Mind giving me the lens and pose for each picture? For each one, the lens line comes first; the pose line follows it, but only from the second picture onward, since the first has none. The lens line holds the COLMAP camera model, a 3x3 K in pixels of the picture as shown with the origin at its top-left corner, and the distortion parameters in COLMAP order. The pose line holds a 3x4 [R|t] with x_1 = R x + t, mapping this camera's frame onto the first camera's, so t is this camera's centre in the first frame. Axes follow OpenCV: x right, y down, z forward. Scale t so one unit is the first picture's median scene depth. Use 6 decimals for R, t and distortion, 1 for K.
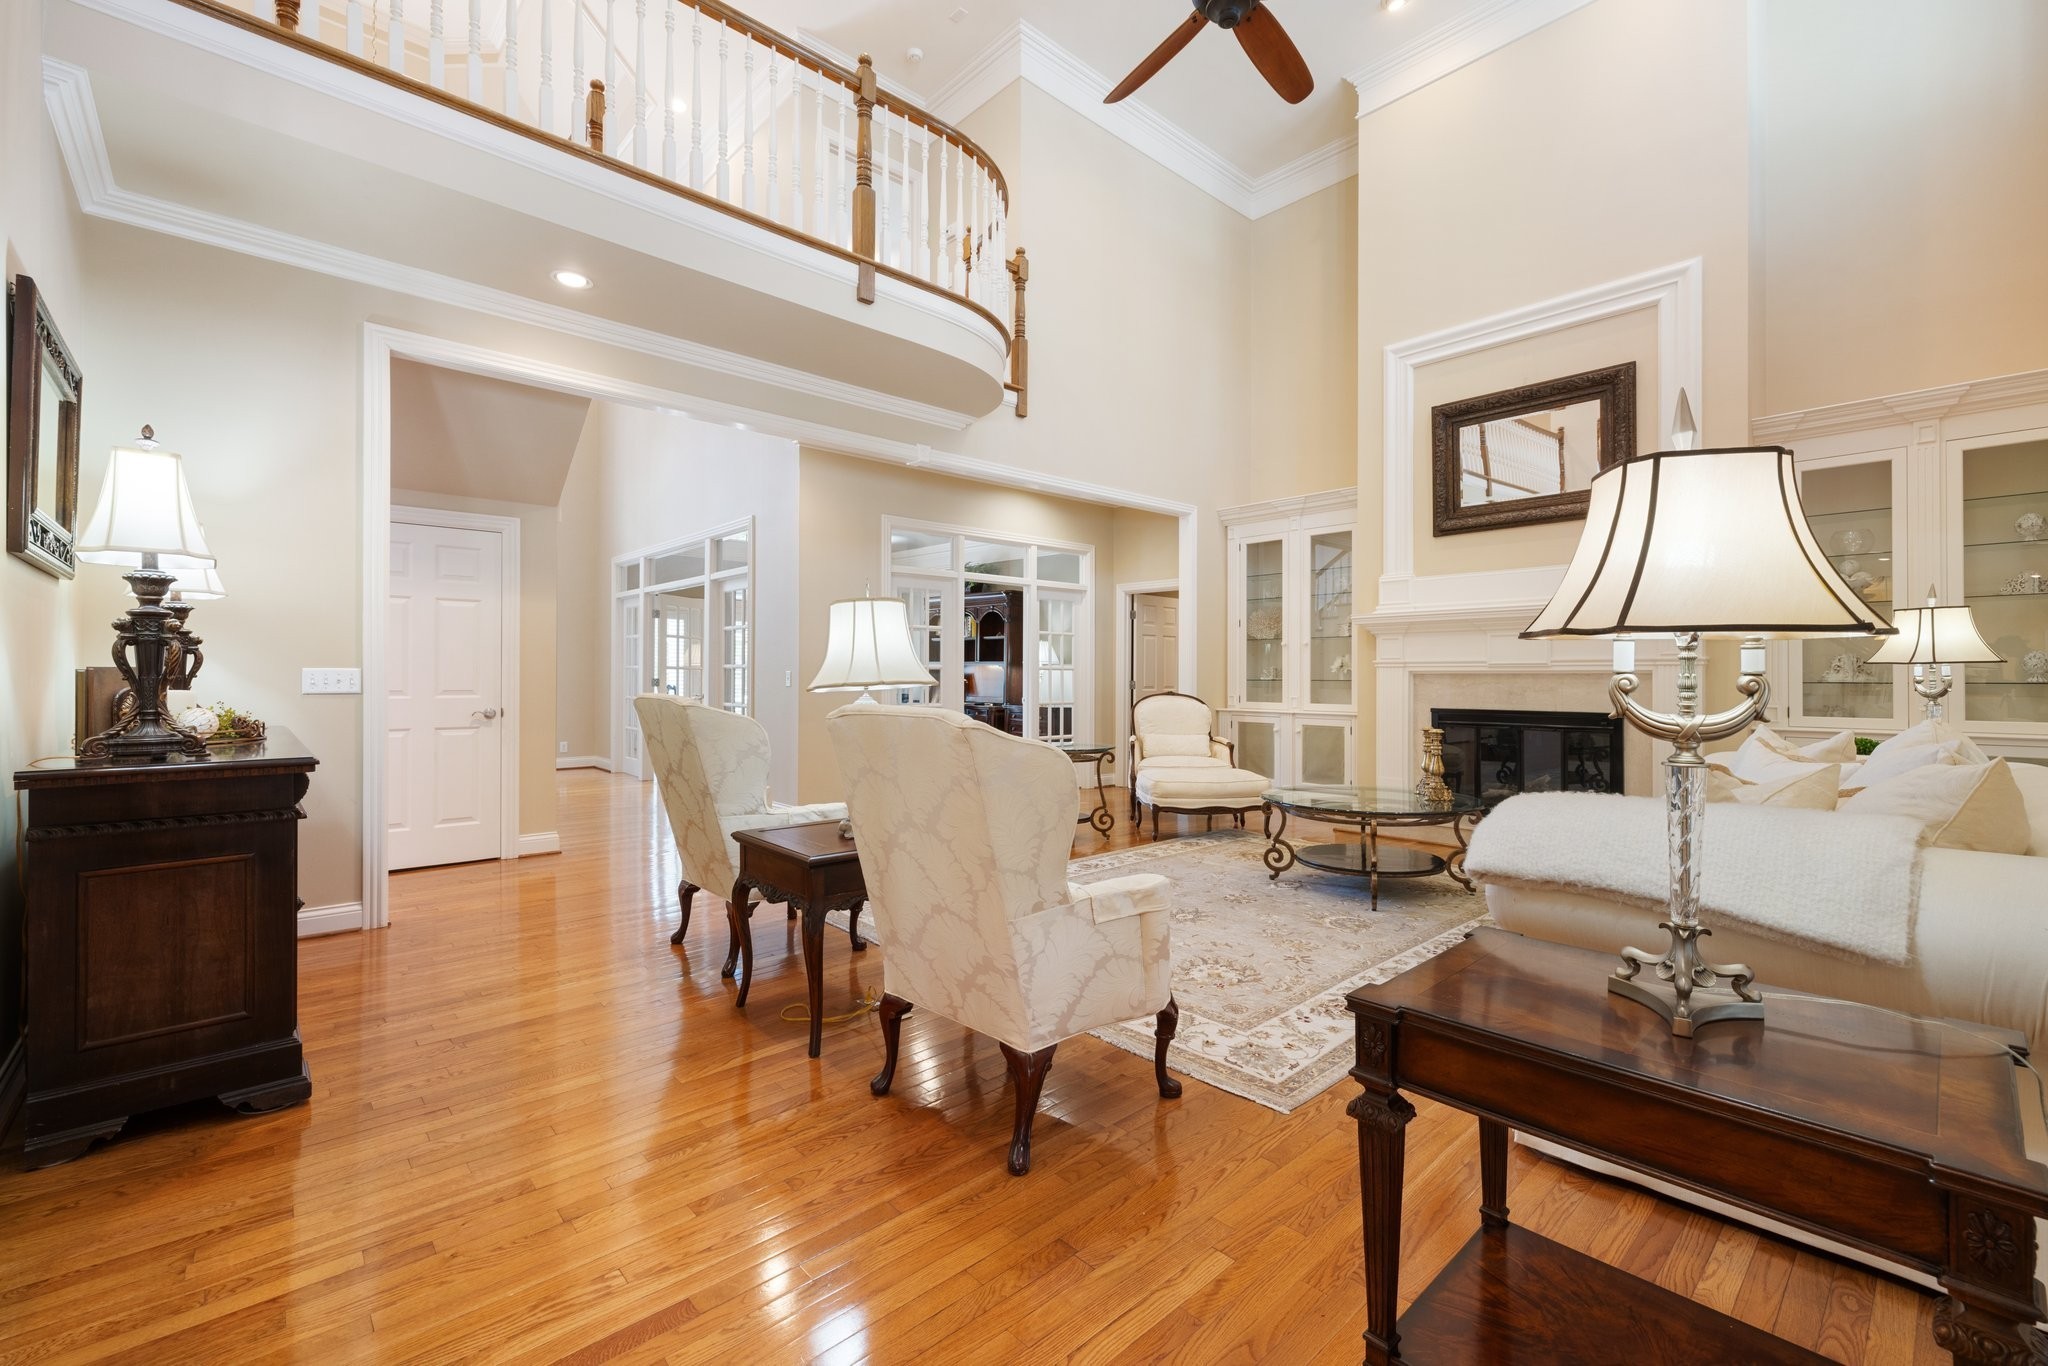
lens RADIAL K [[855.5, 0, 1022.1], [0, 855.5, 674.2], [0, 0, 1]] dist [0.001045, 0.000230]
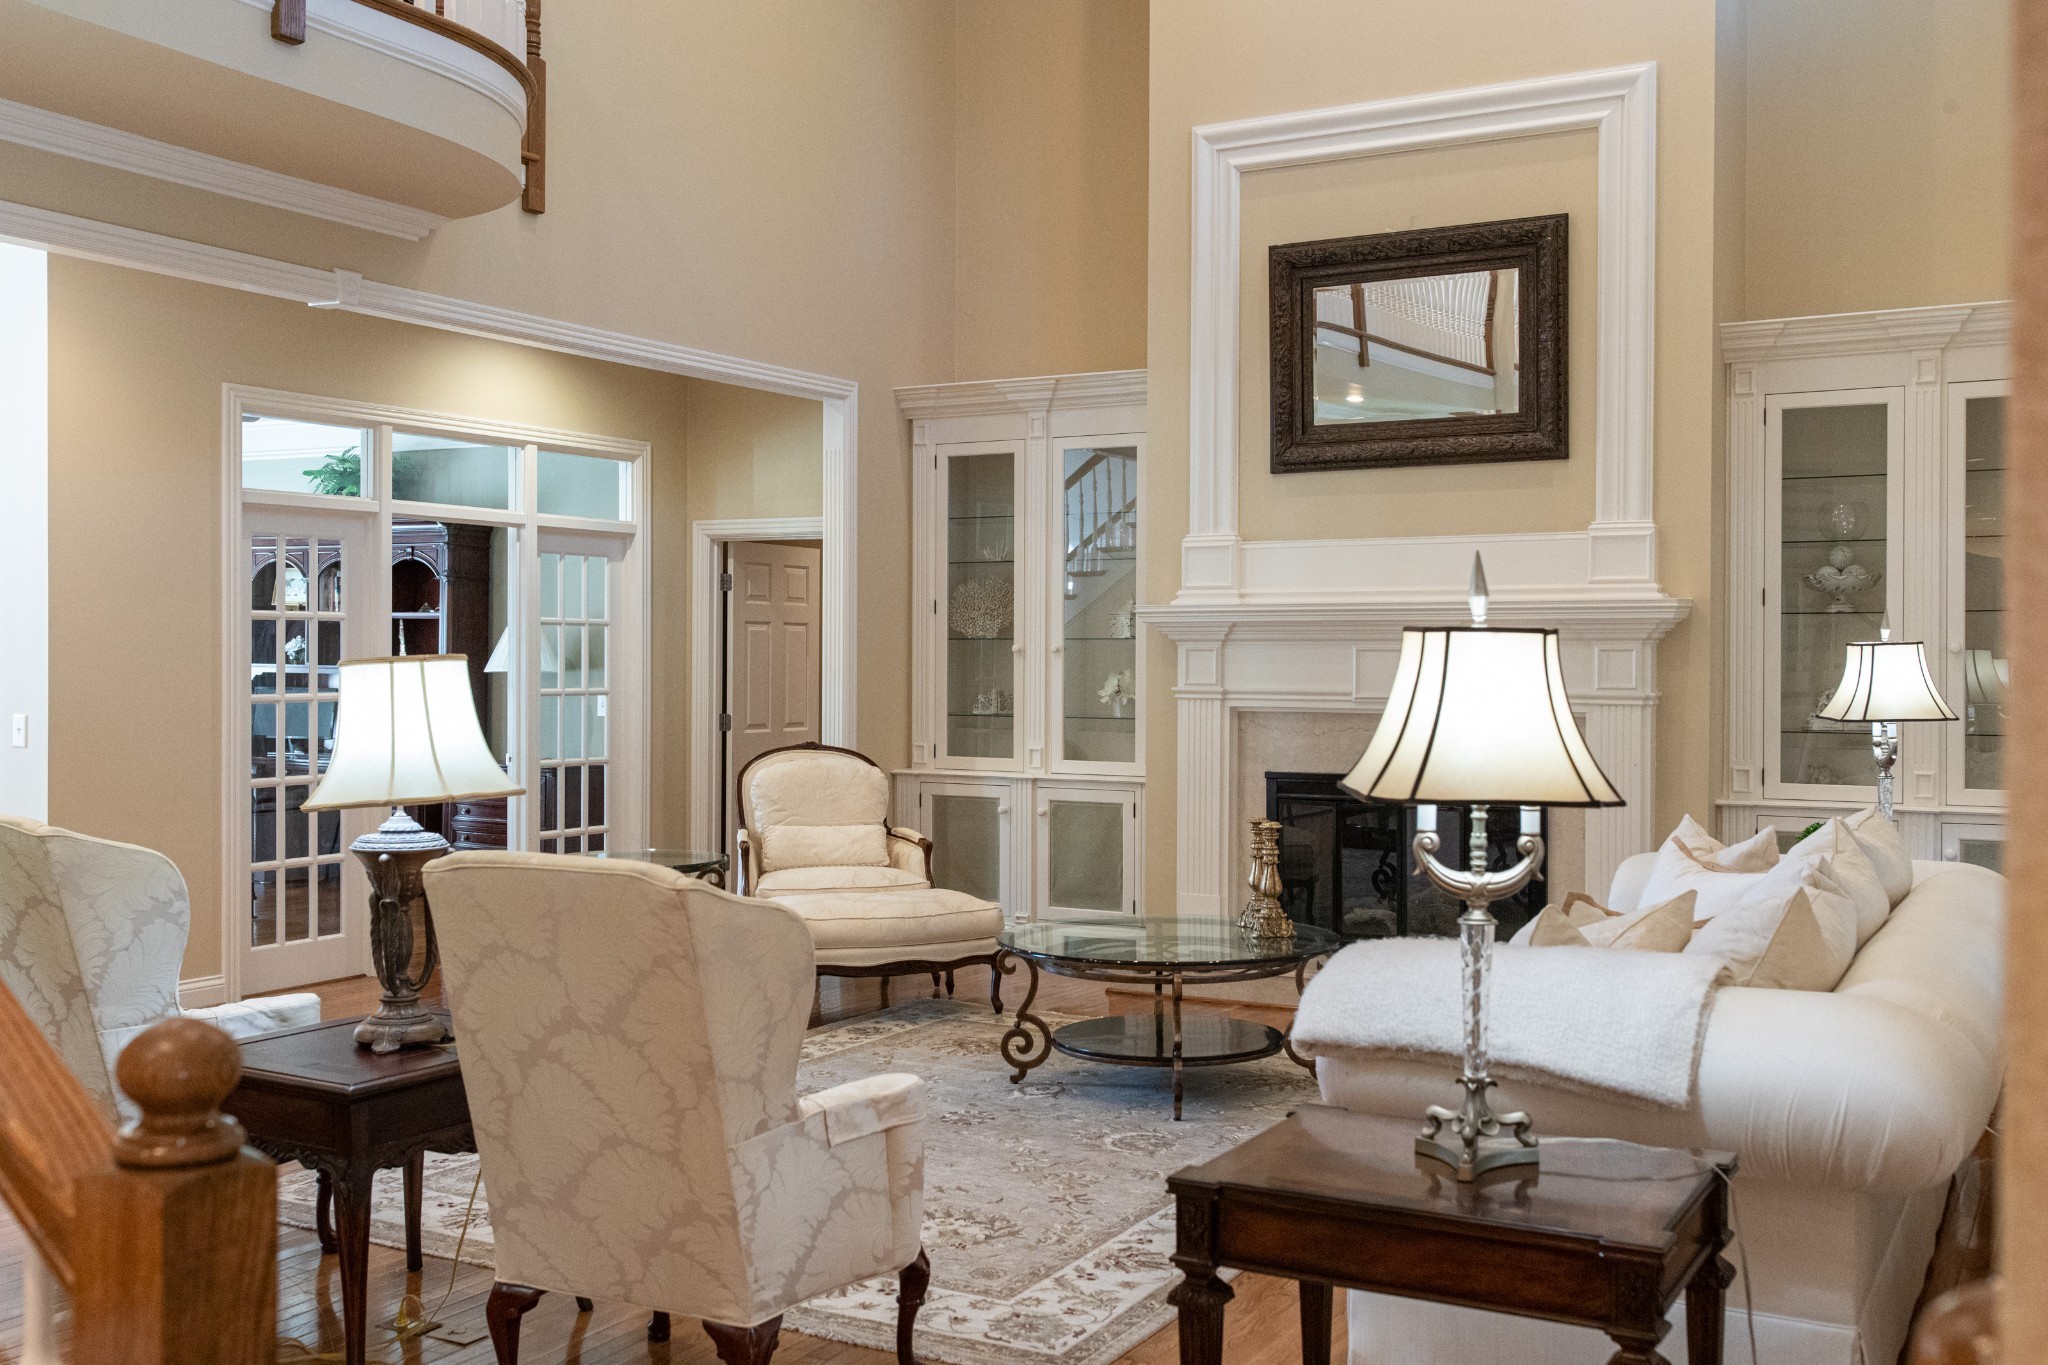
lens RADIAL K [[1965.7, 0, 1018.2], [0, 1965.7, 678.4], [0, 0, 1]] dist [0.013452, 0.000000]
pose [[0.950238, -0.002159, 0.311518, -0.134269], [-0.002486, 0.999892, 0.014513, -0.061183], [-0.311516, -0.014565, 0.950129, -0.297757]]
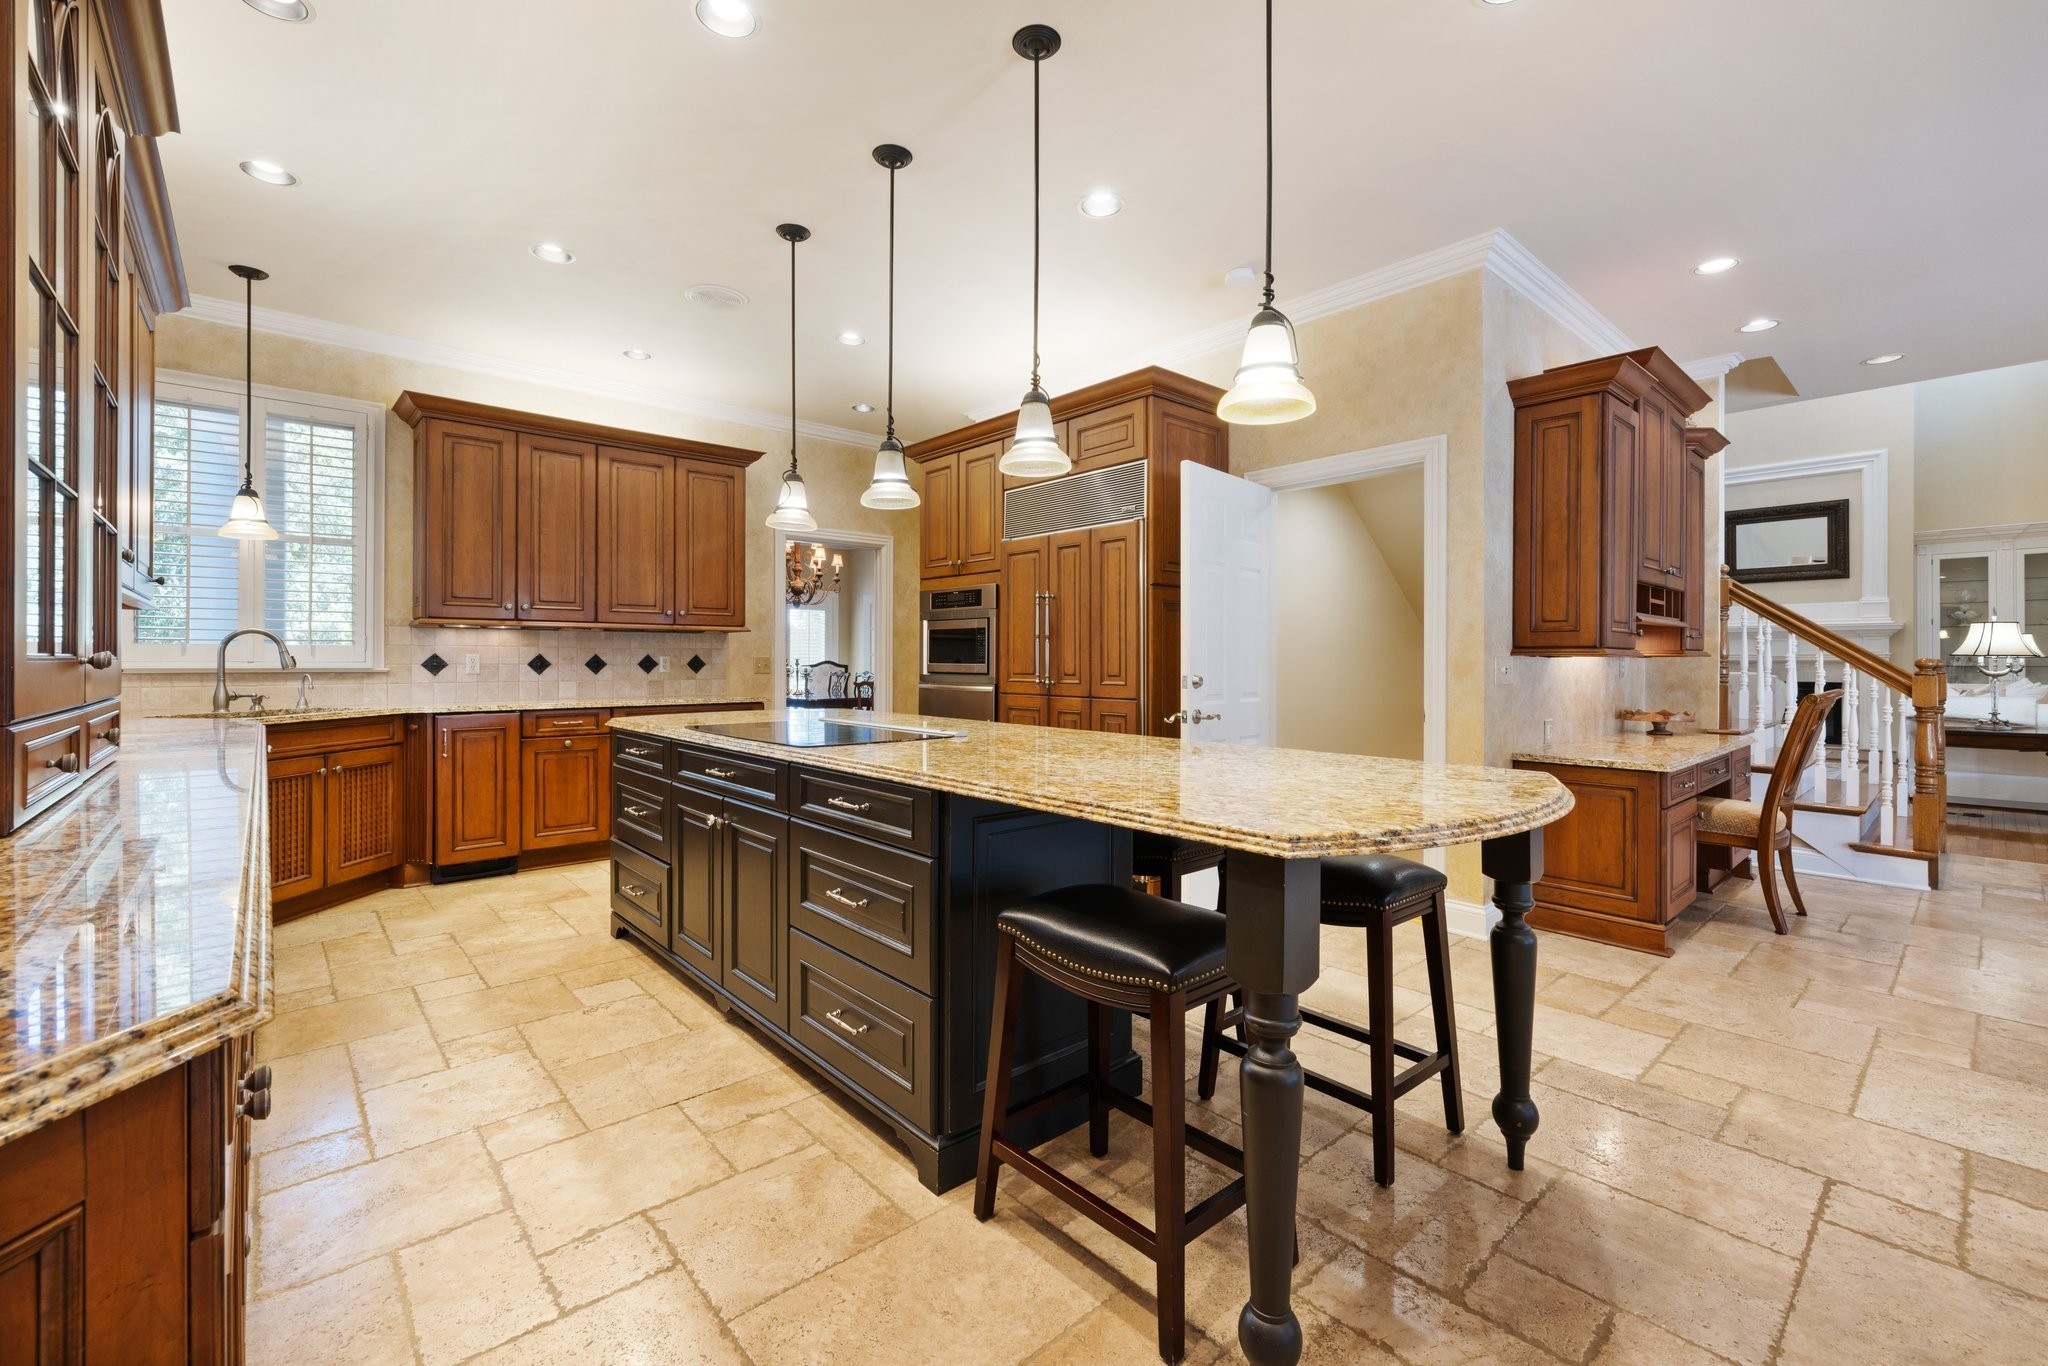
lens RADIAL K [[855.5, 0, 1018.7], [0, 855.5, 663.9], [0, 0, 1]] dist [0.001045, 0.000230]
pose [[0.999966, -0.000455, -0.008198, -1.417062], [0.000499, 0.999986, 0.005315, -0.008761], [0.008196, -0.005319, 0.999952, -1.176099]]
